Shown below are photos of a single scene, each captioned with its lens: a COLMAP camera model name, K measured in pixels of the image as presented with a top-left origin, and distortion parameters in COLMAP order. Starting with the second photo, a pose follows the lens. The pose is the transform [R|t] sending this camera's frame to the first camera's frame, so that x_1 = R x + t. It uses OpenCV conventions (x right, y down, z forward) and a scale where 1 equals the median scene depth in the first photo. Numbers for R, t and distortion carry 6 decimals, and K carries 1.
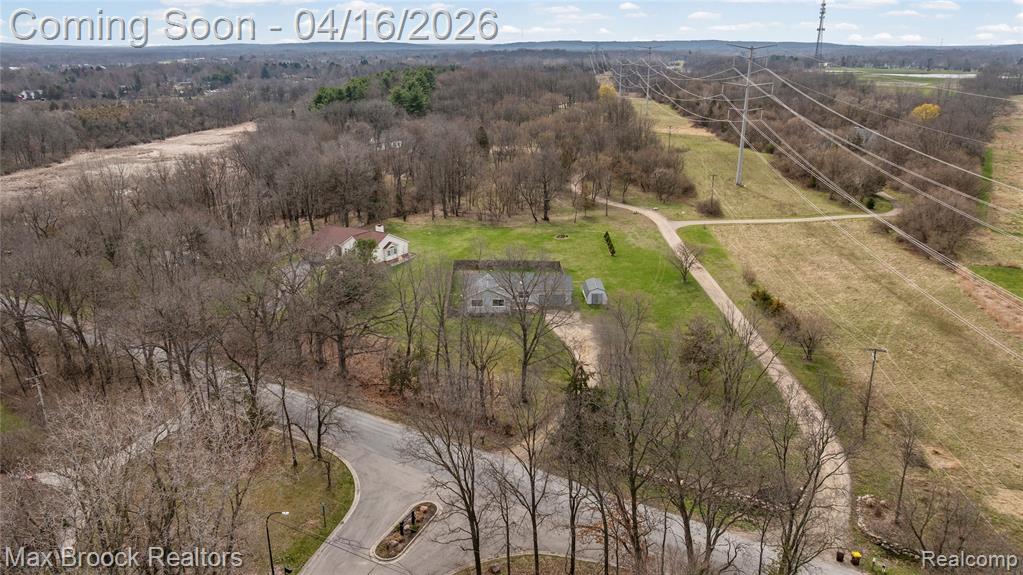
lens RADIAL K [[733.8, 0, 512.0], [0, 733.8, 279.7], [0, 0, 1]] dist [-0.013479, -0.001559]
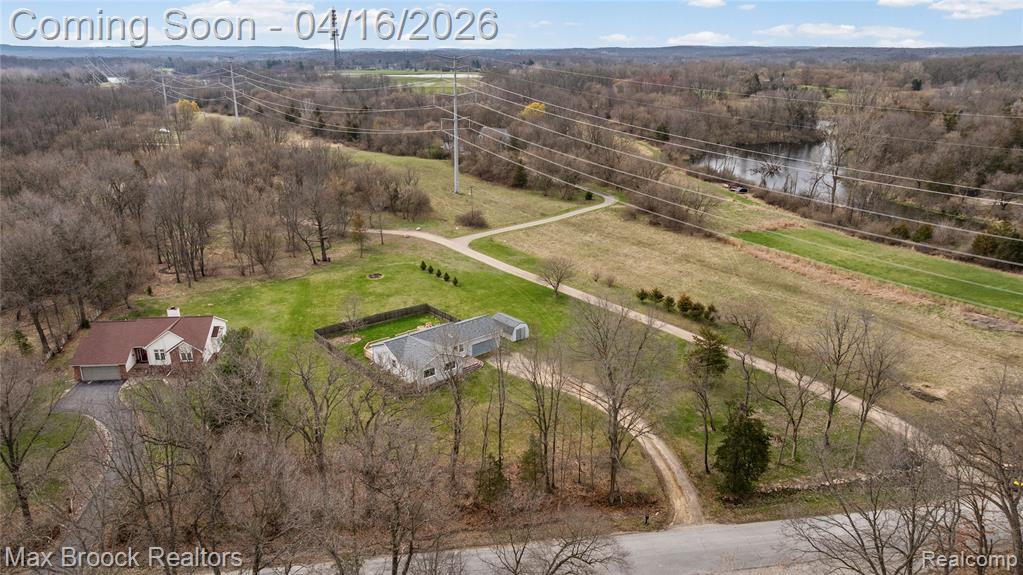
lens RADIAL K [[733.8, 0, 512.6], [0, 733.8, 295.3], [0, 0, 1]] dist [-0.013479, -0.001559]
pose [[0.769635, -0.201436, 0.605876, -0.429033], [0.196603, 0.977589, 0.075278, -0.090403], [-0.607461, 0.061180, 0.791990, 0.290924]]
